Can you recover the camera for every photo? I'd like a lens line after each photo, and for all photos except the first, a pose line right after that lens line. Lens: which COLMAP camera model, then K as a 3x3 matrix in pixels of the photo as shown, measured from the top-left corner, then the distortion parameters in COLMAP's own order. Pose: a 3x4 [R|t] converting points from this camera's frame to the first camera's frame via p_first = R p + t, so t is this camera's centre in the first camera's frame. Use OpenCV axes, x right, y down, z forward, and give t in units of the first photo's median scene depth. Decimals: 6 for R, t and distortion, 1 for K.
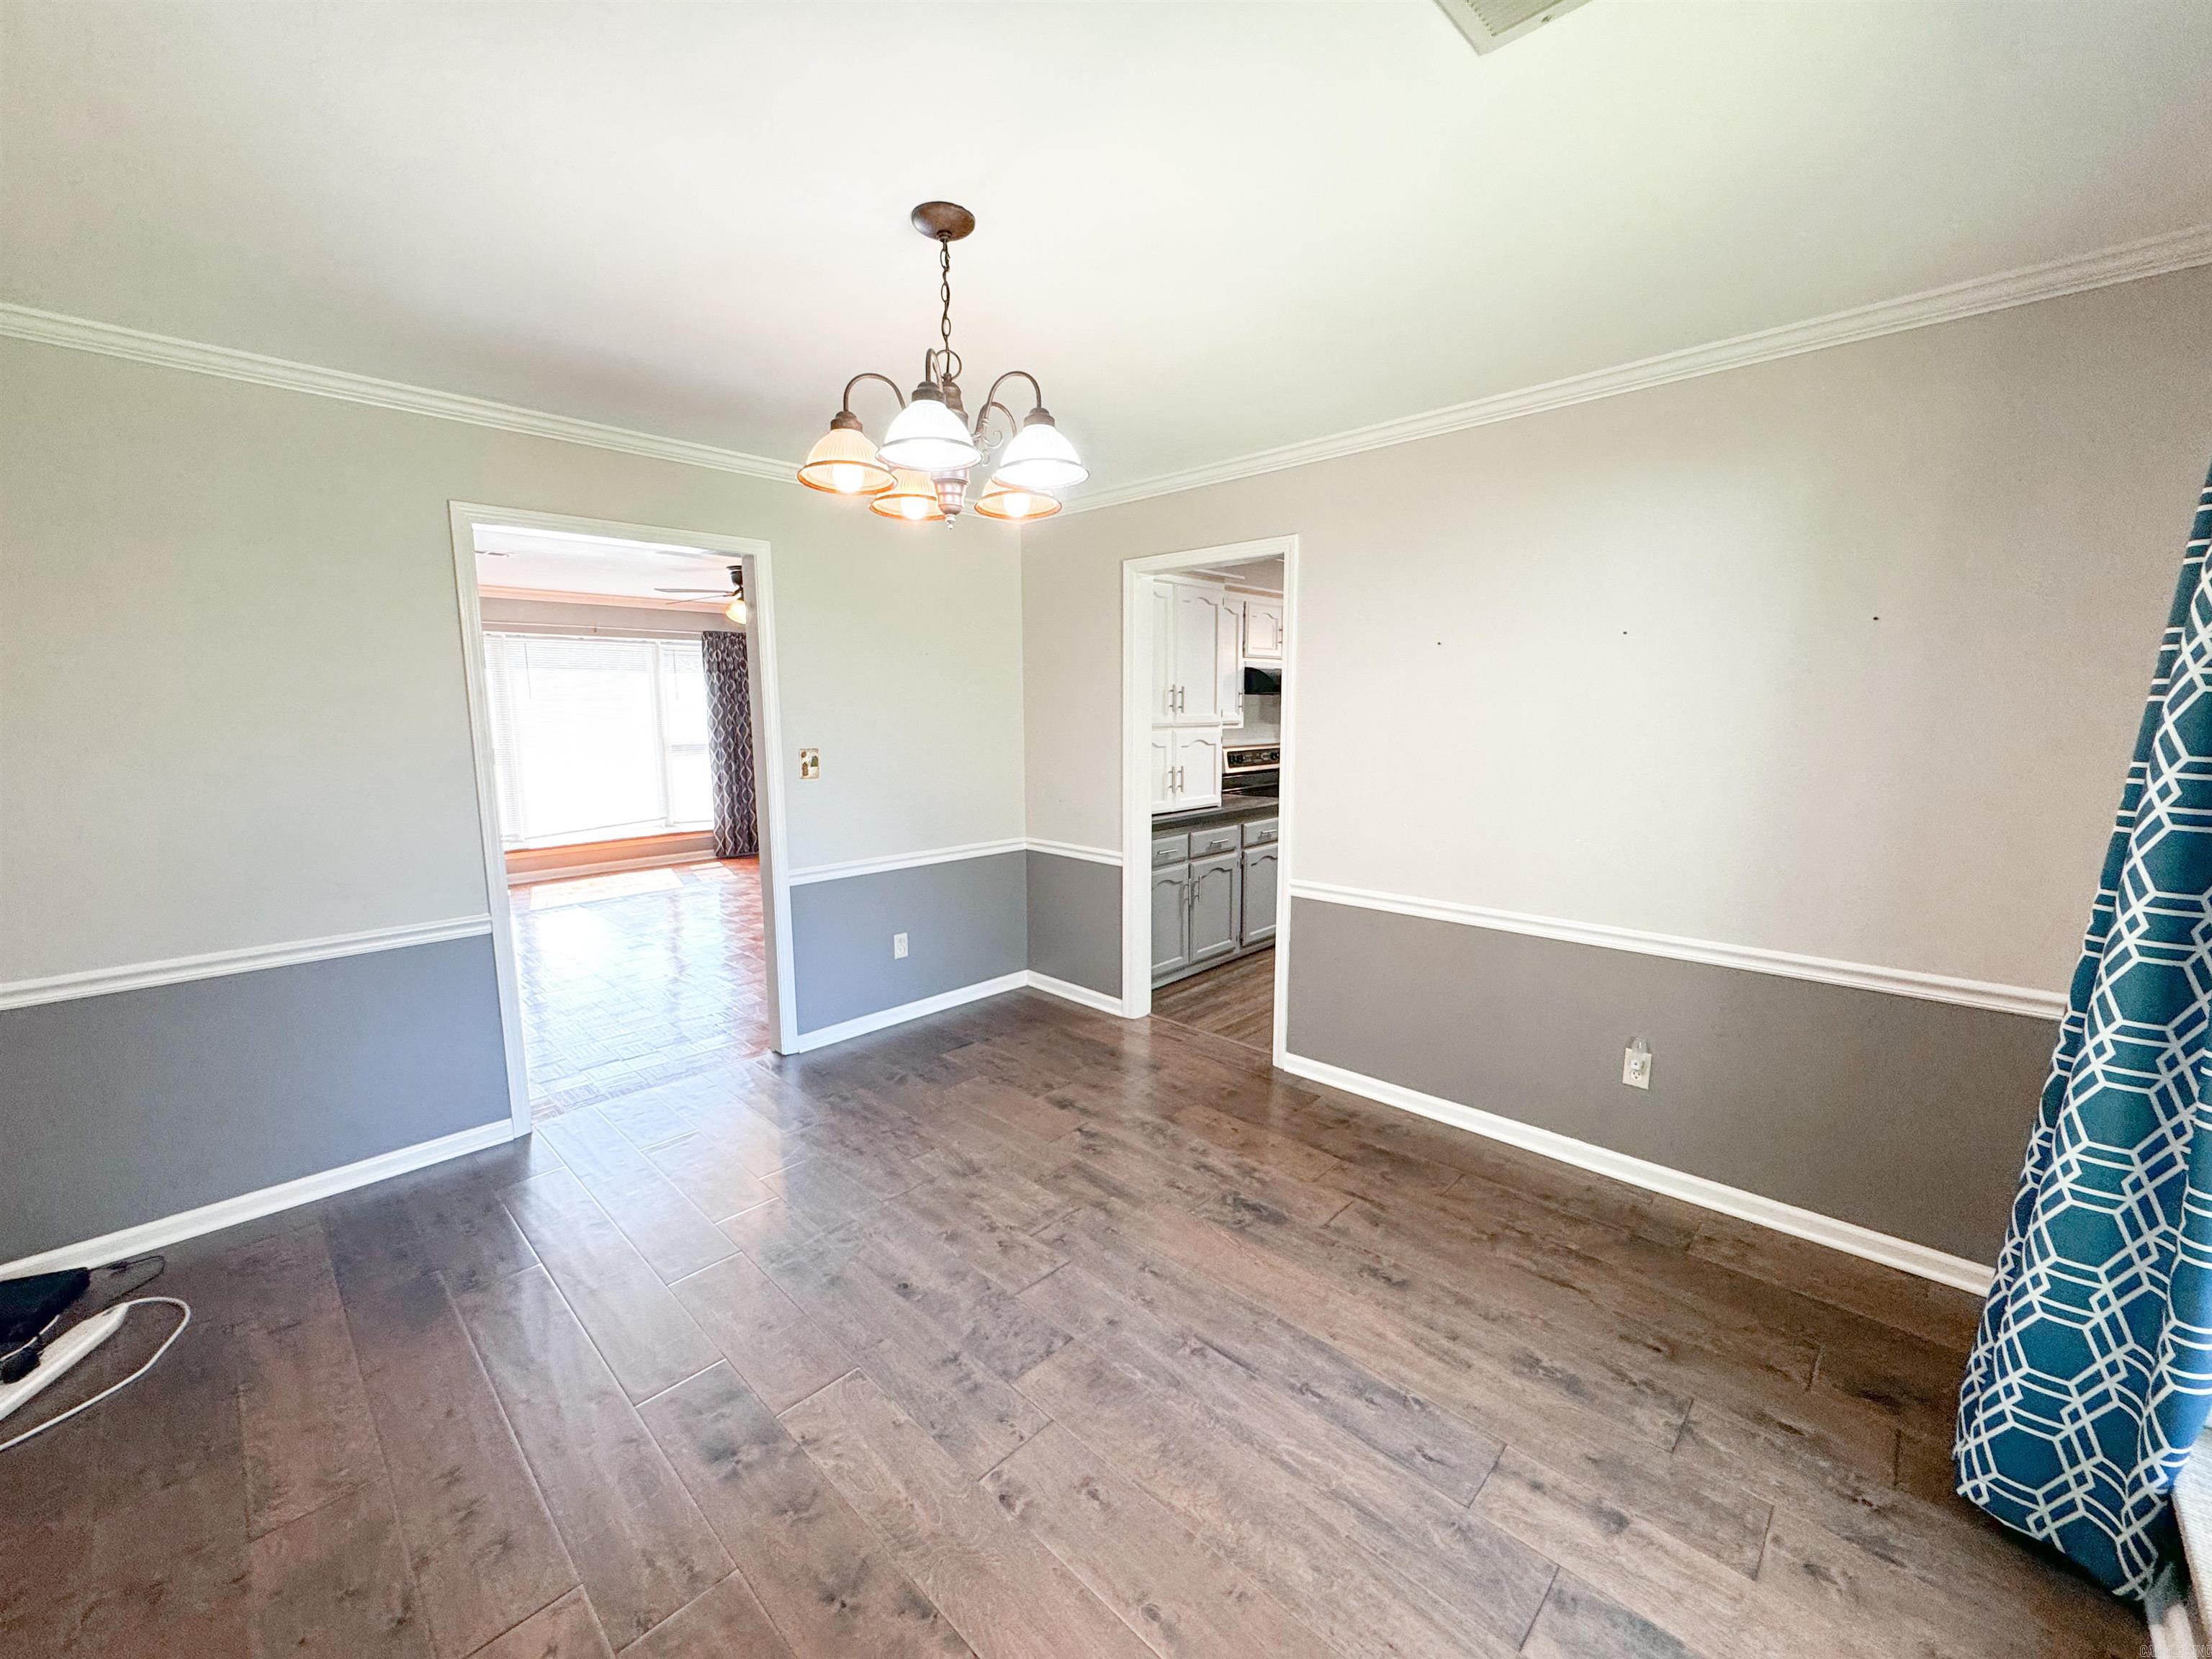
lens RADIAL K [[887.6, 0, 1102.7], [0, 887.6, 829.1], [0, 0, 1]] dist [-0.001311, -0.000024]
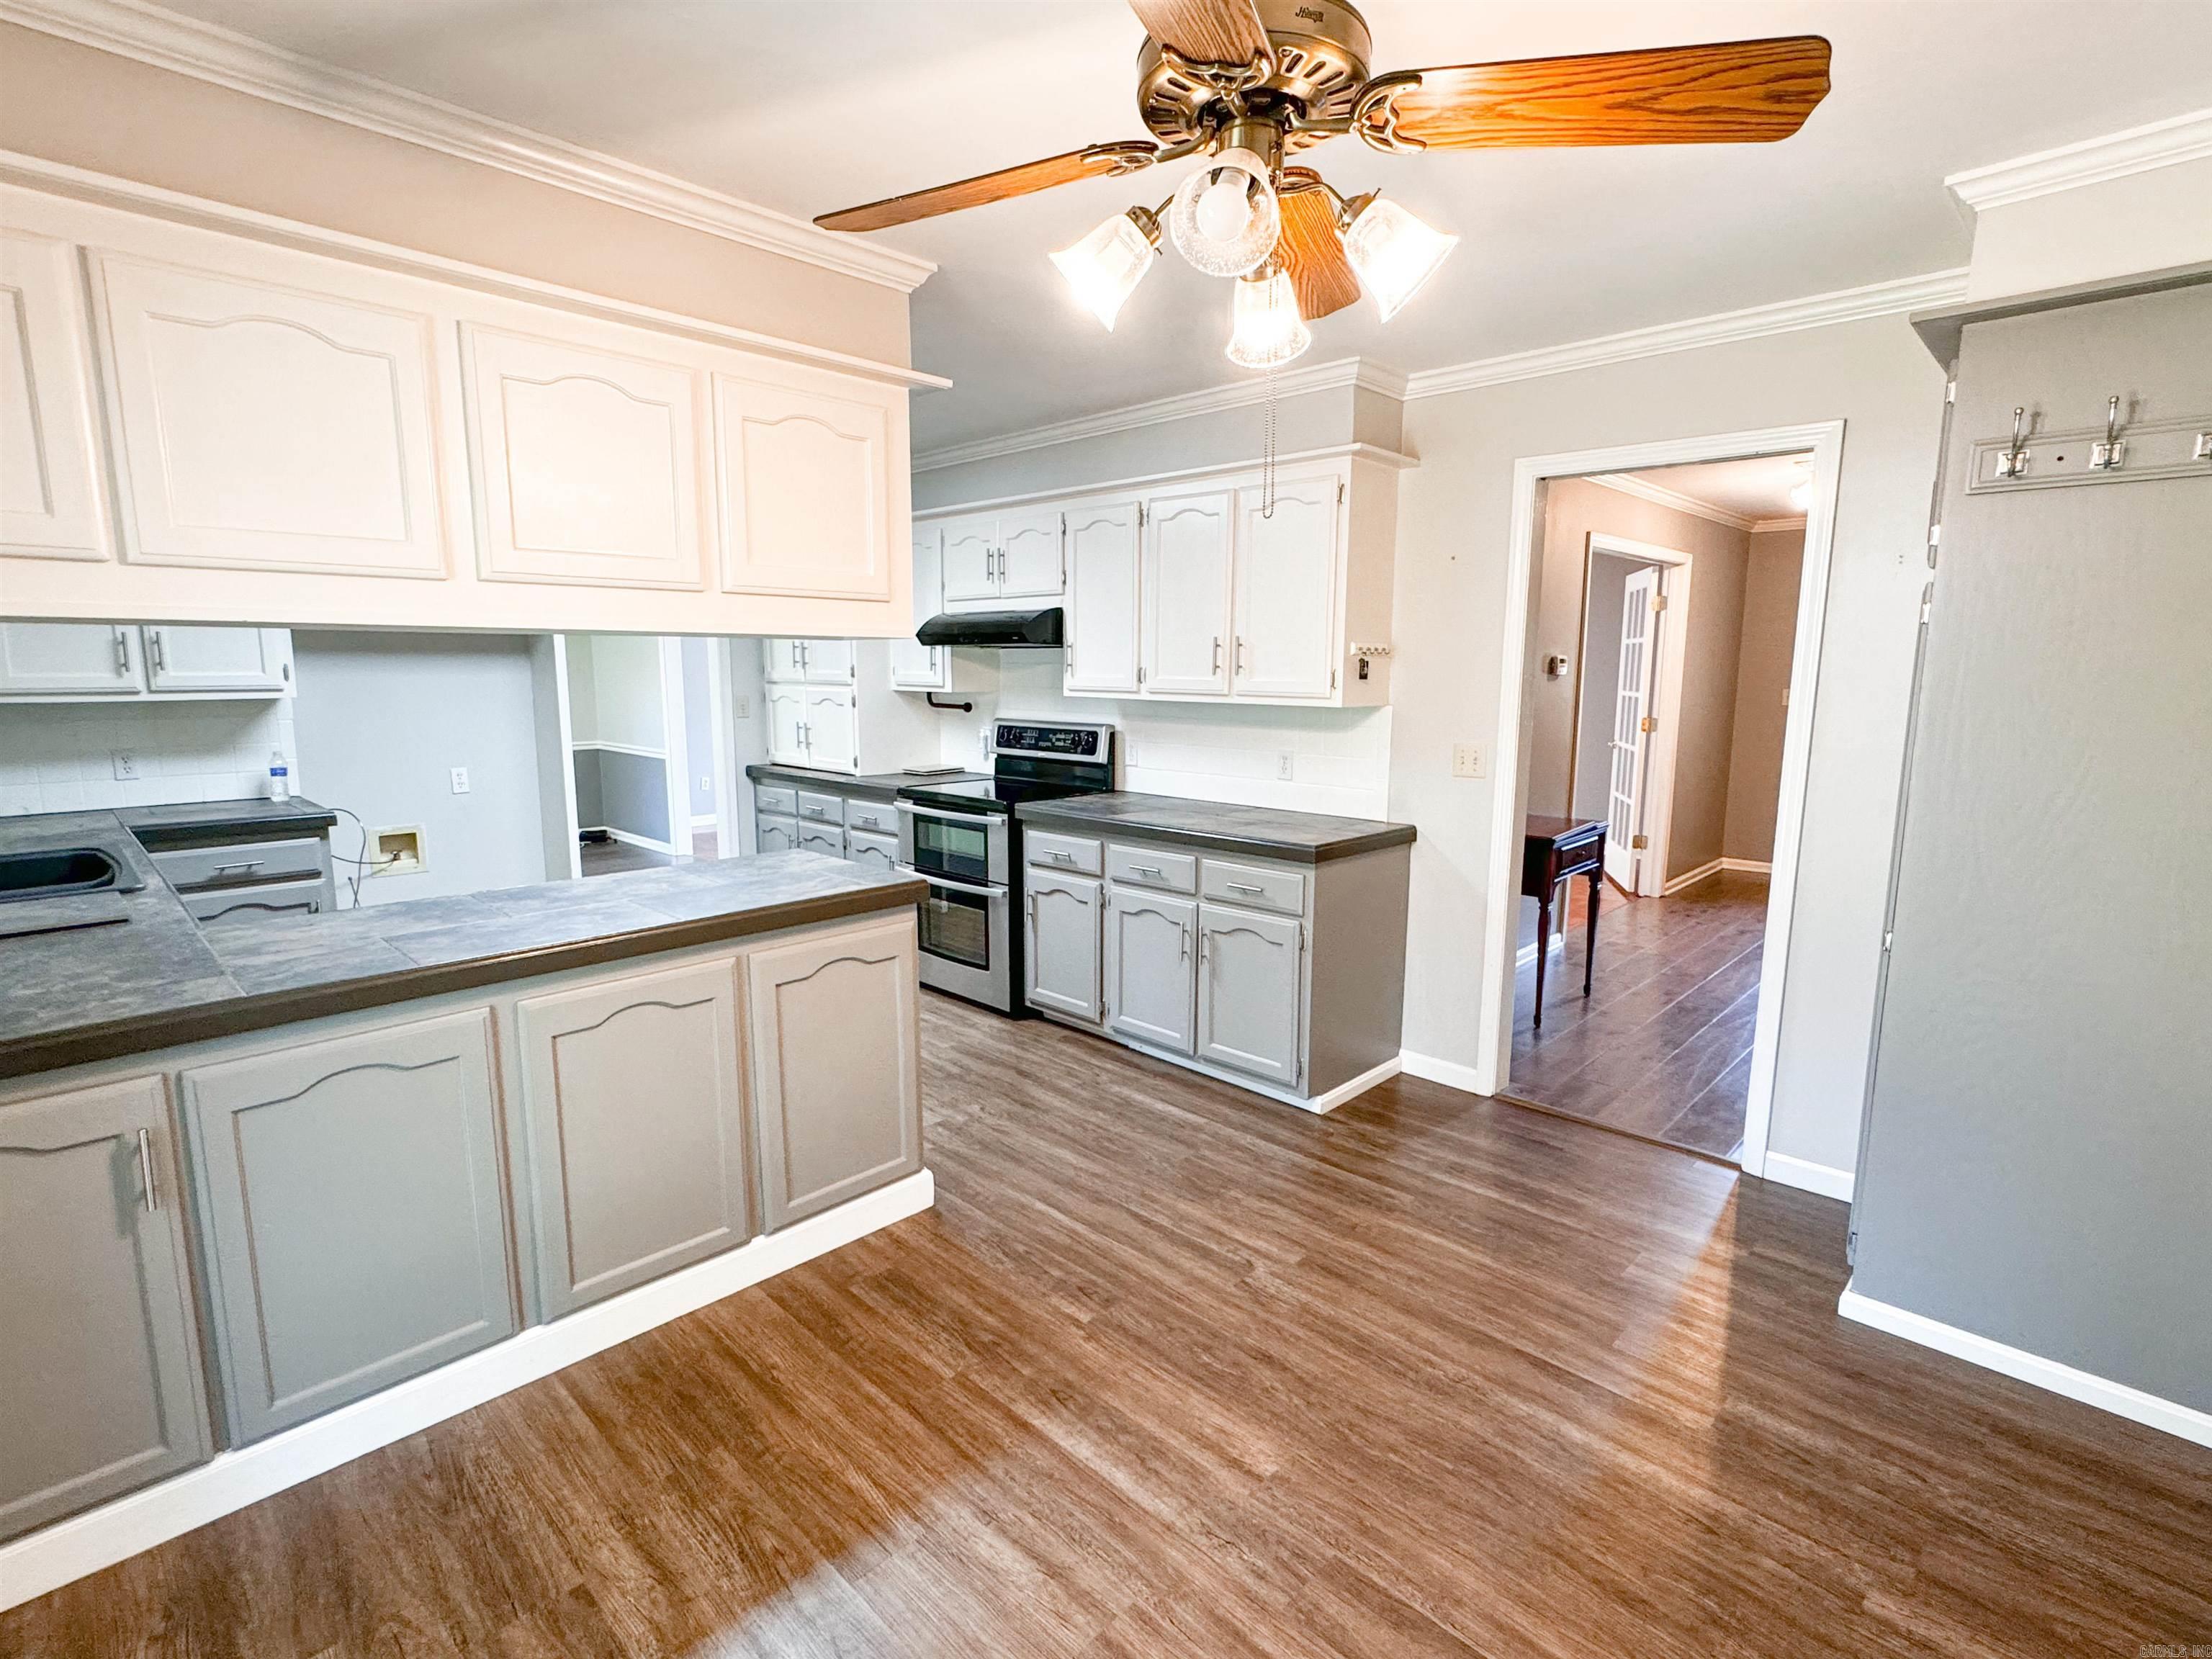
lens RADIAL K [[1036.8, 0, 1103.9], [0, 1036.8, 828.7], [0, 0, 1]] dist [-0.001015, 0.000196]
pose [[-0.002487, 0.158432, -0.987367, 1.068113], [-0.147611, 0.976495, 0.157059, -0.159115], [0.989042, 0.146137, 0.020957, 1.133314]]
